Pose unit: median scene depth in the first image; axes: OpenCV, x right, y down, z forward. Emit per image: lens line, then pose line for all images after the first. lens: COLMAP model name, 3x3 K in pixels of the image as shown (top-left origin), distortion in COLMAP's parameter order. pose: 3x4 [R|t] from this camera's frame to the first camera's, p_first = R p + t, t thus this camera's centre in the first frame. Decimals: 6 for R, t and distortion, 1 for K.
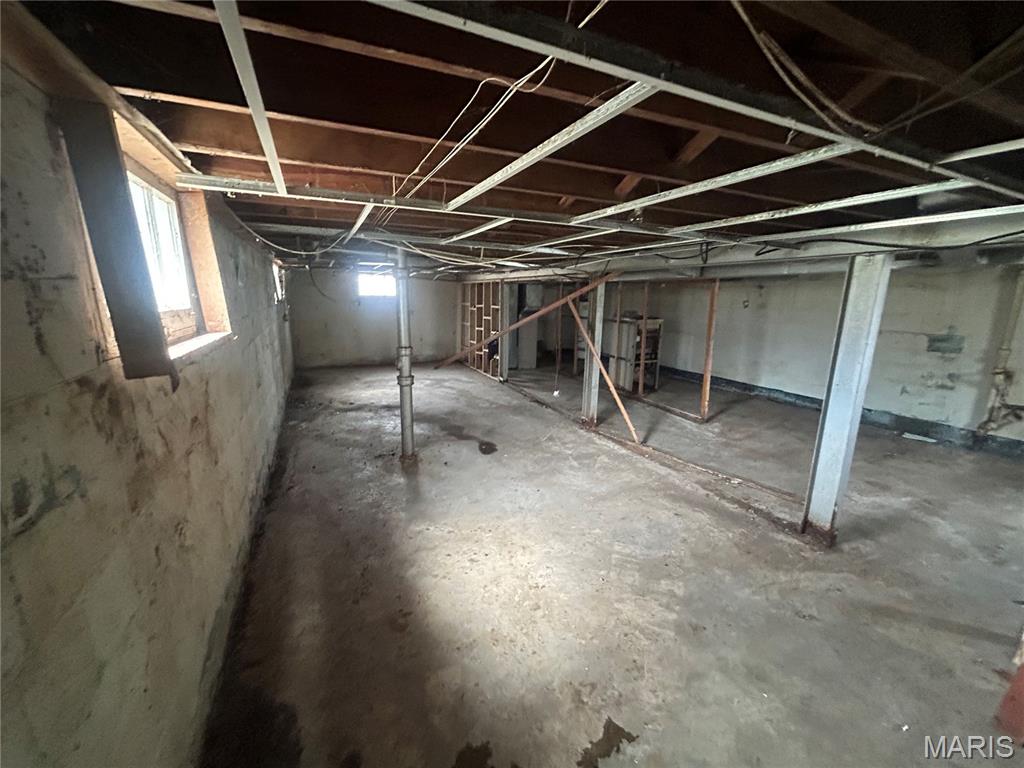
lens RADIAL K [[413.5, 0, 513.6], [0, 413.5, 384.2], [0, 0, 1]] dist [0.001262, 0.000204]
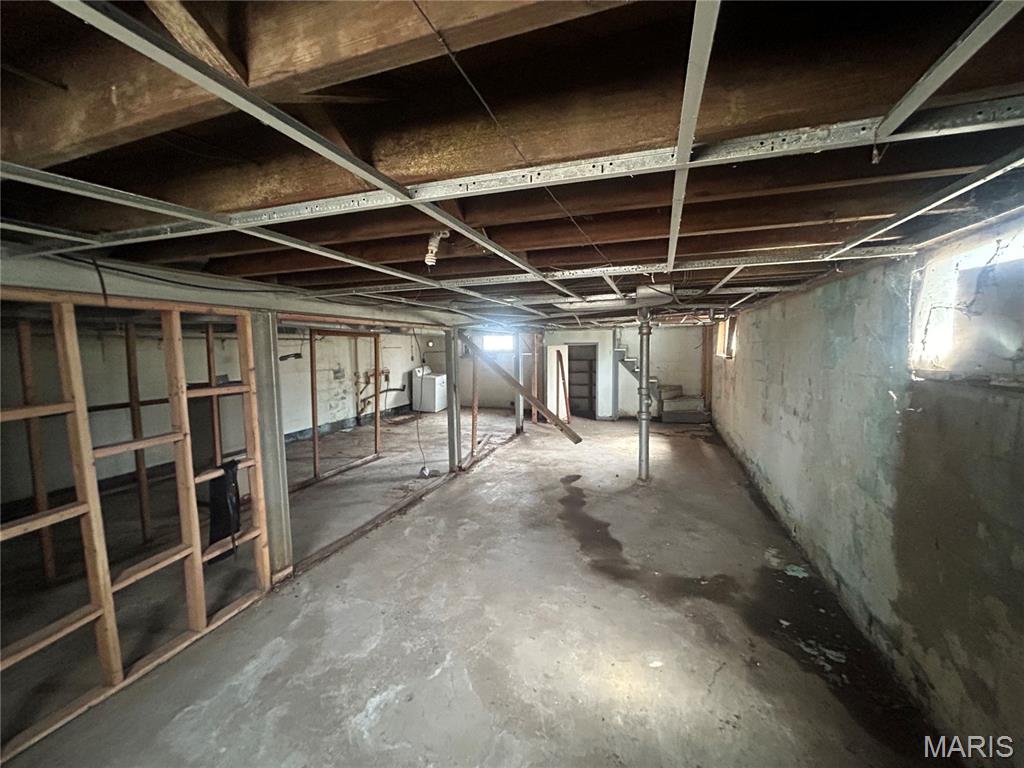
lens RADIAL K [[413.5, 0, 513.5], [0, 413.5, 383.2], [0, 0, 1]] dist [0.001262, 0.000204]
pose [[-0.722108, -0.065496, 0.688673, -0.662967], [0.148224, 0.957740, 0.246505, -0.372552], [-0.675714, 0.280081, -0.681883, 1.673206]]
